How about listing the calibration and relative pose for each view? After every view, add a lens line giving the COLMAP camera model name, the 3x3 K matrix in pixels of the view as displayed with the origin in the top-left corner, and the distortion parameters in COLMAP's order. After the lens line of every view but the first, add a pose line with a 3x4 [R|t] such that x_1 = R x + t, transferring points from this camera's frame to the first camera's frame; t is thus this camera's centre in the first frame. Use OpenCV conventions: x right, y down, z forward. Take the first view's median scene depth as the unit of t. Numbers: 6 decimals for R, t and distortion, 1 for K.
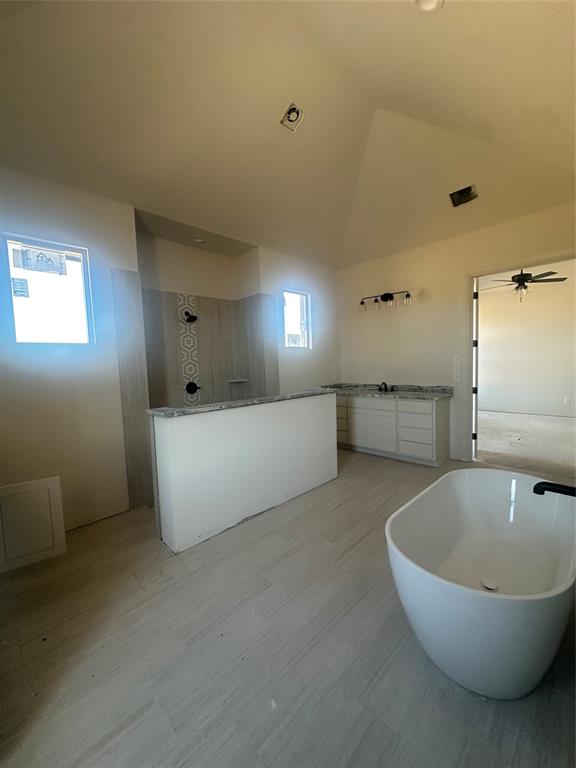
lens RADIAL K [[305.6, 0, 285.8], [0, 305.6, 381.4], [0, 0, 1]] dist [-0.002634, 0.000824]
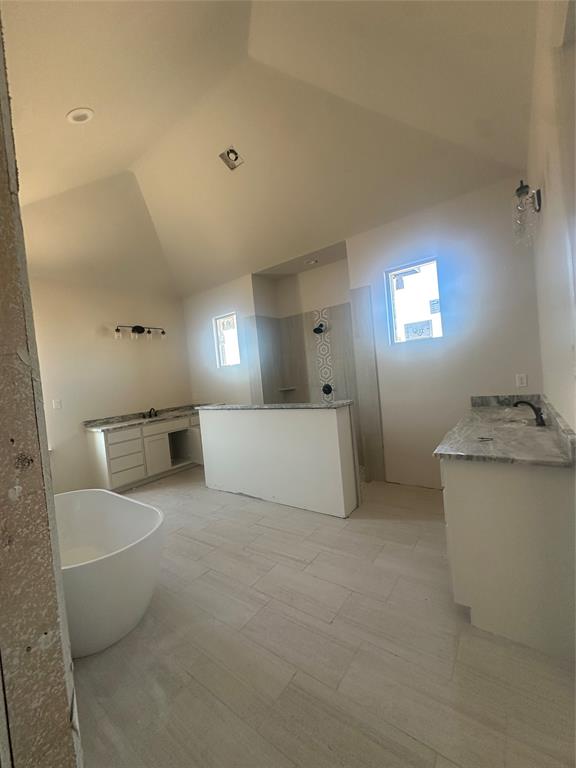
lens RADIAL K [[305.6, 0, 293.0], [0, 305.6, 382.6], [0, 0, 1]] dist [-0.002634, 0.000824]
pose [[0.176819, 0.049296, -0.983008, 0.822646], [0.029995, 0.998011, 0.055444, -0.072927], [0.983786, -0.039289, 0.174989, 0.684406]]
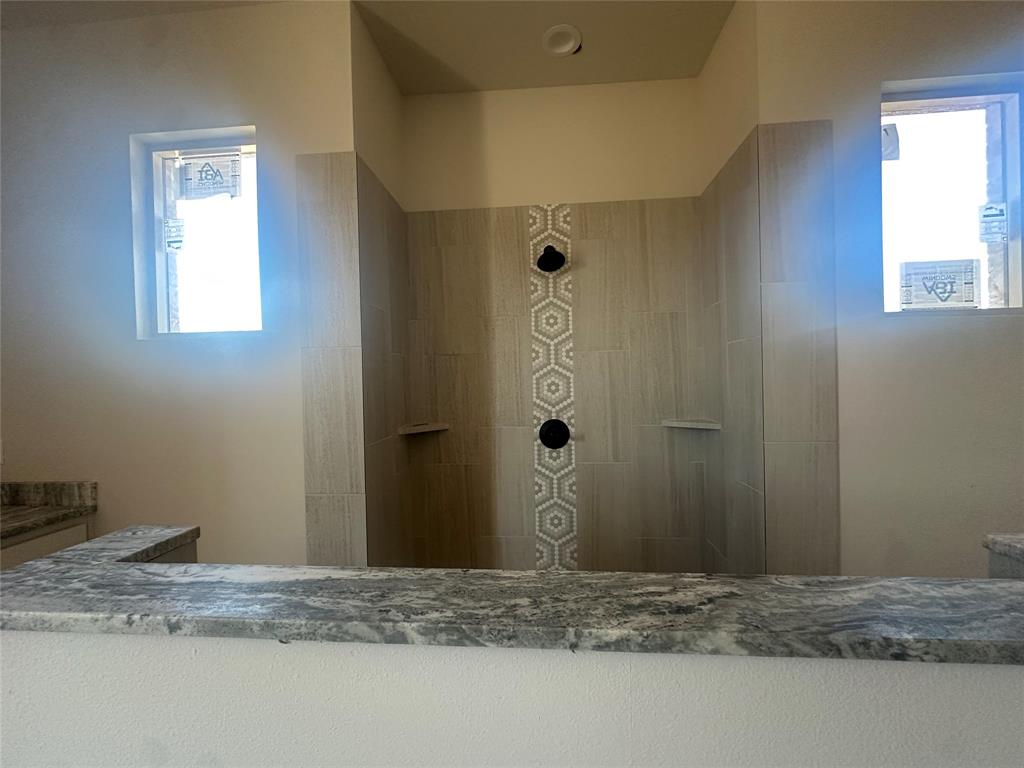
lens RADIAL K [[407.5, 0, 512.0], [0, 407.5, 381.4], [0, 0, 1]] dist [-0.002634, 0.000824]
pose [[0.661131, 0.030271, -0.749660, 0.056616], [-0.049557, 0.998766, -0.003376, -0.044417], [0.748632, 0.039383, 0.661815, 0.612291]]
